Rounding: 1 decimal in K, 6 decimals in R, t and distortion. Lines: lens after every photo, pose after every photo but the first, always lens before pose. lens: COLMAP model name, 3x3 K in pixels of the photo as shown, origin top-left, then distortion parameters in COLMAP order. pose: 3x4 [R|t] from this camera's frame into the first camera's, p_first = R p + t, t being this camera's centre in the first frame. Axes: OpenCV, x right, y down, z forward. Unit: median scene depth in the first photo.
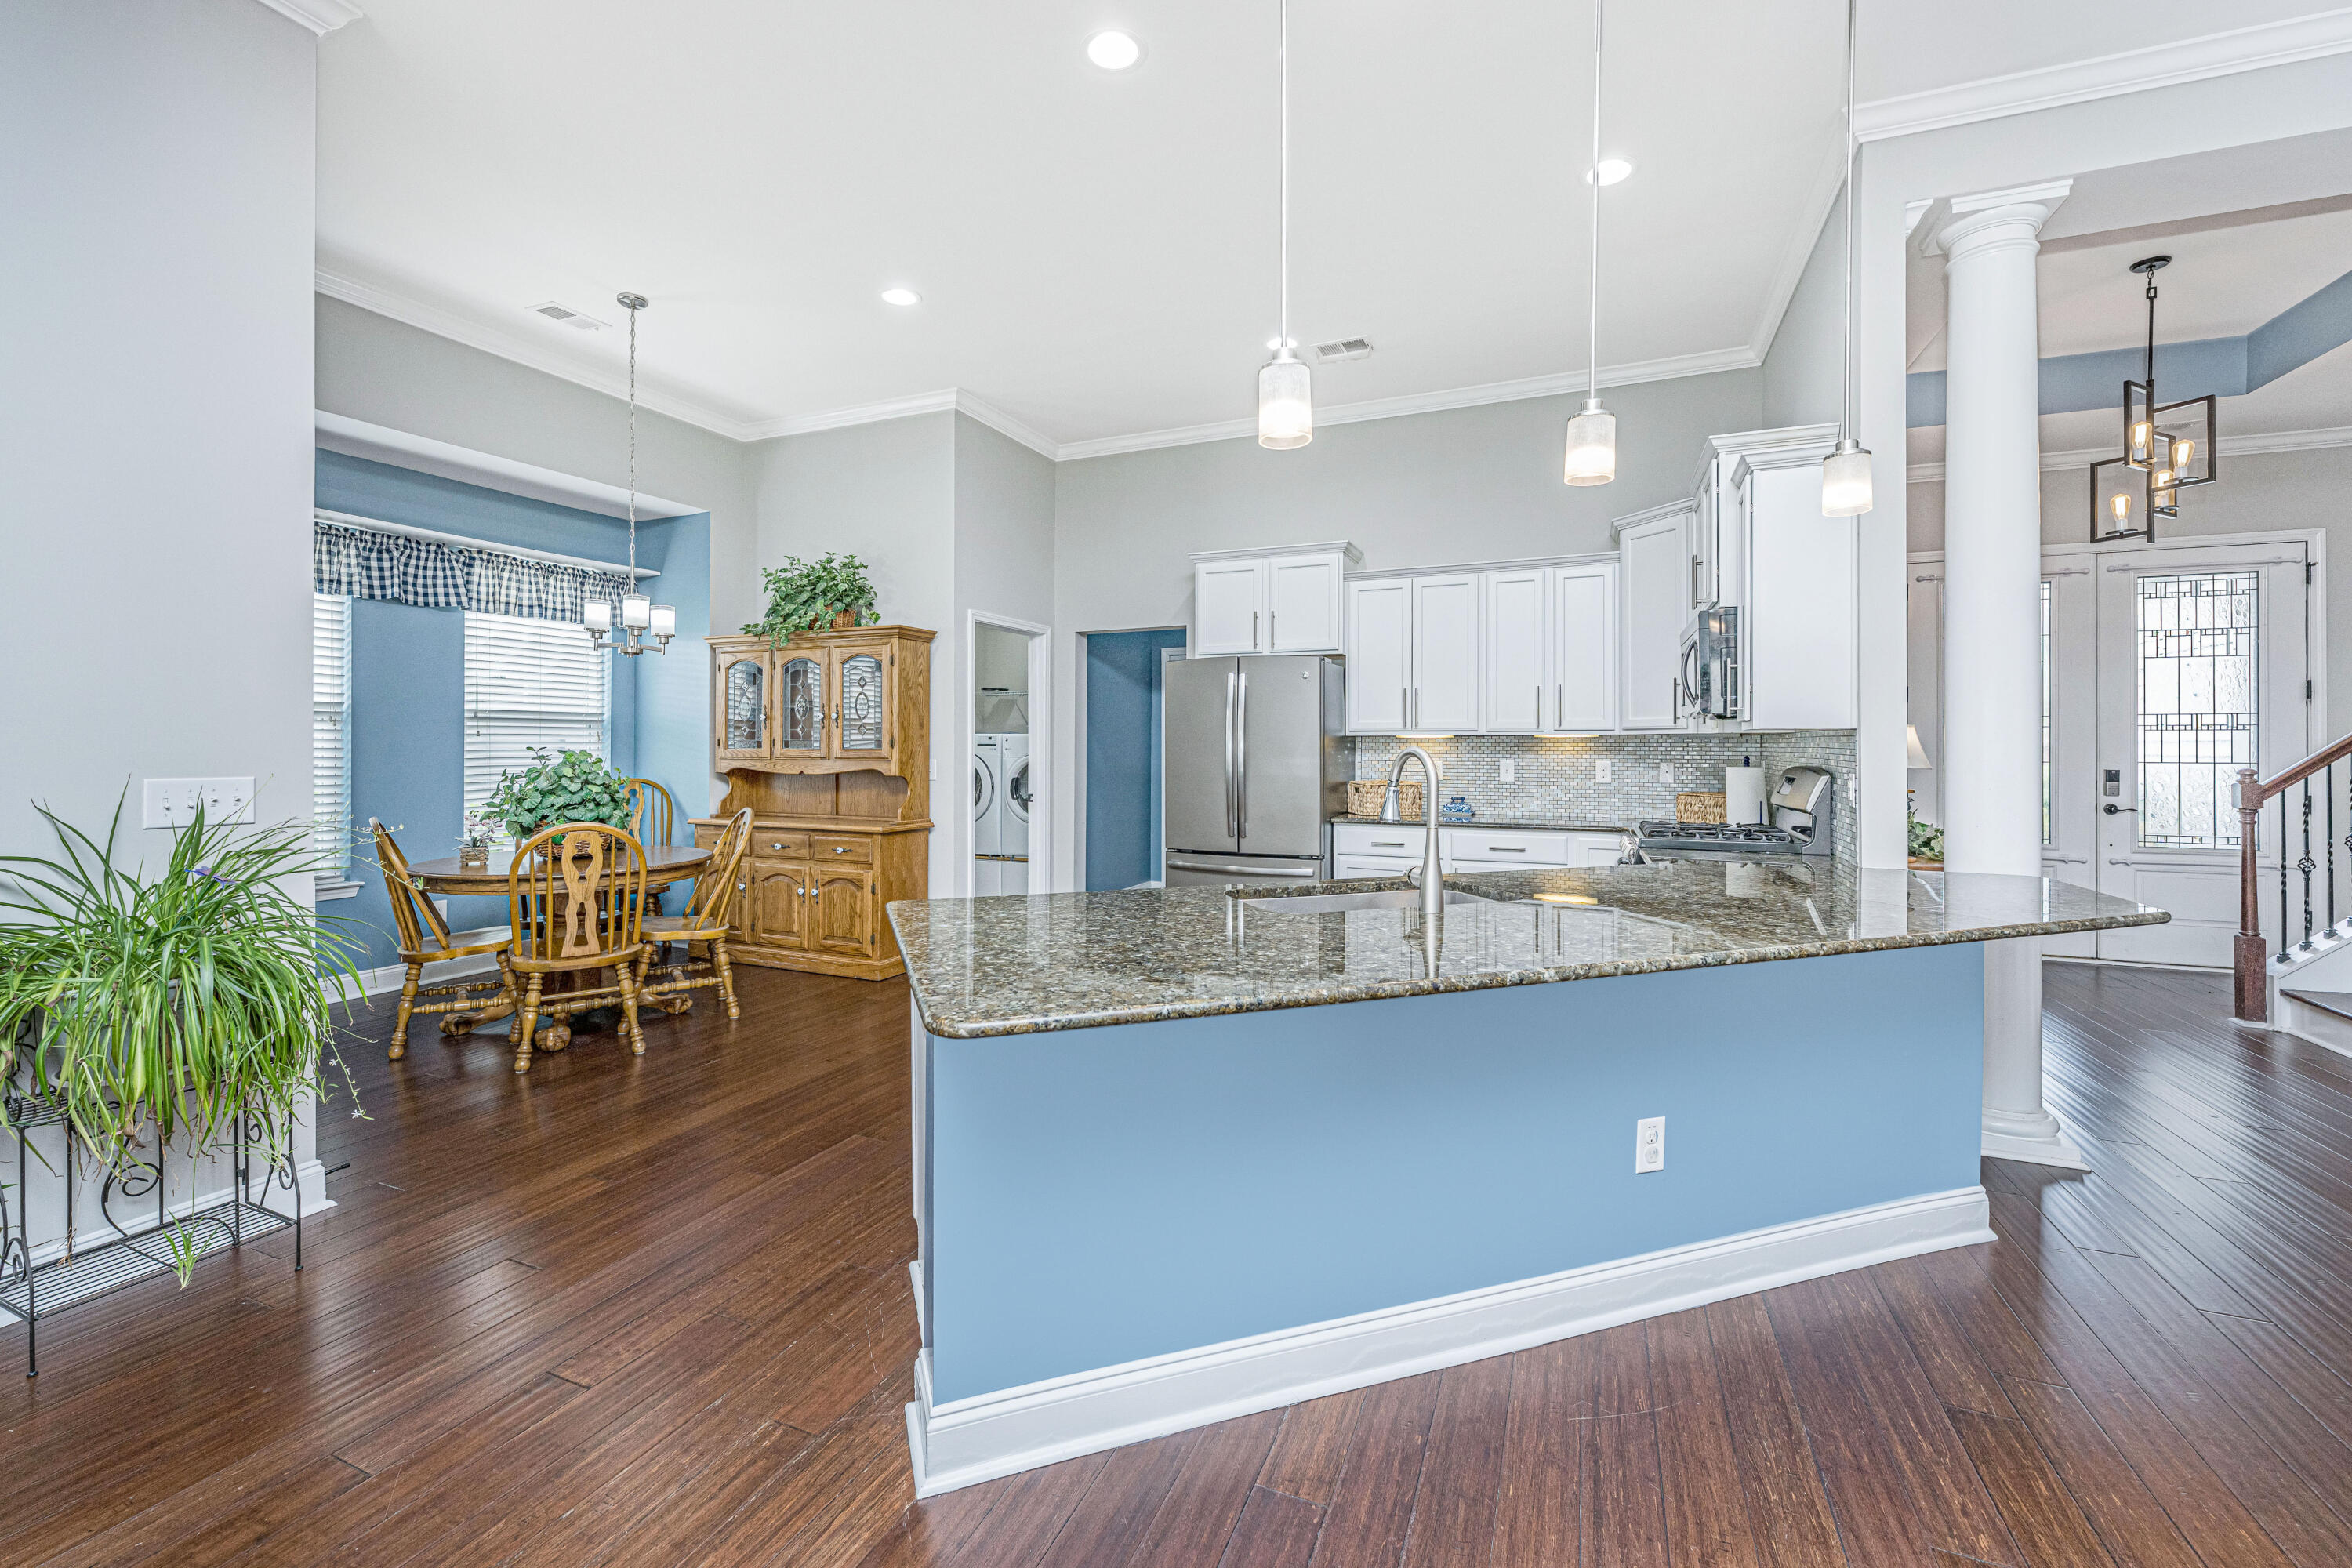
lens RADIAL K [[991.5, 0, 1169.4], [0, 991.5, 751.4], [0, 0, 1]] dist [-0.001819, -0.000059]
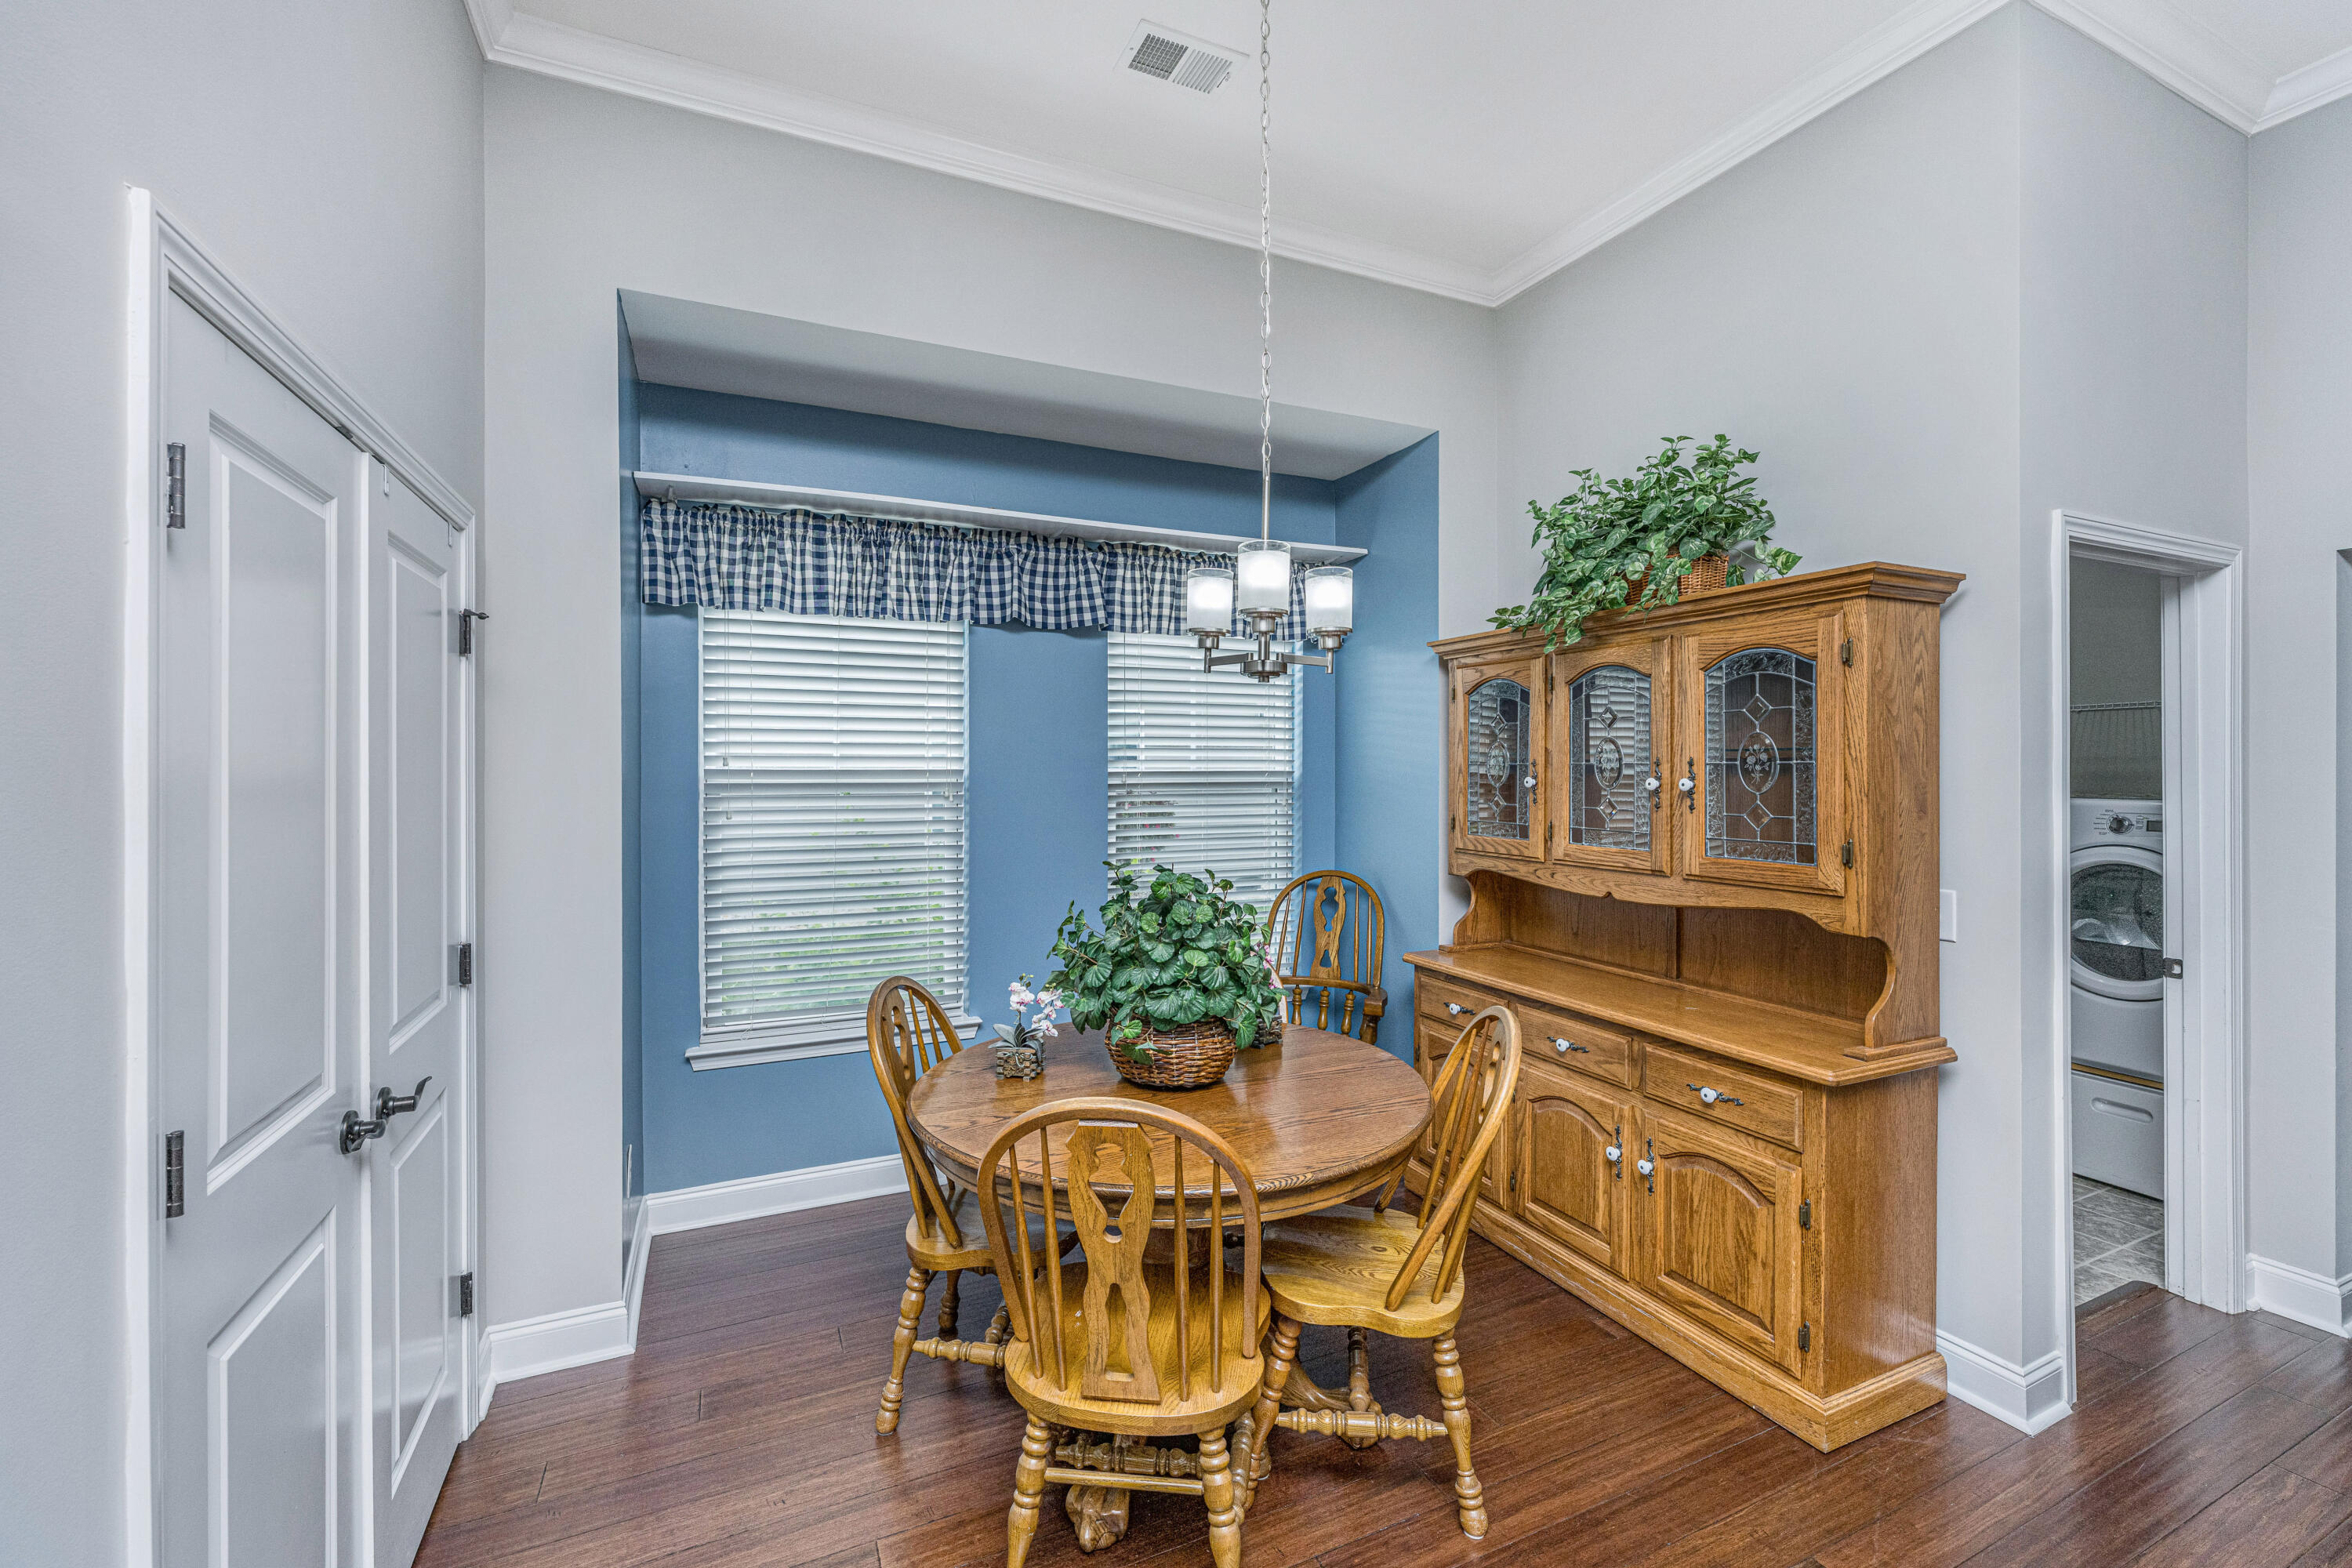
lens RADIAL K [[958.7, 0, 1170.0], [0, 958.7, 767.6], [0, 0, 1]] dist [-0.000588, -0.000068]
pose [[0.744239, -0.003218, -0.667906, -0.228615], [0.001026, 0.999993, -0.003675, -0.044172], [0.667913, 0.002049, 0.744237, 0.529829]]
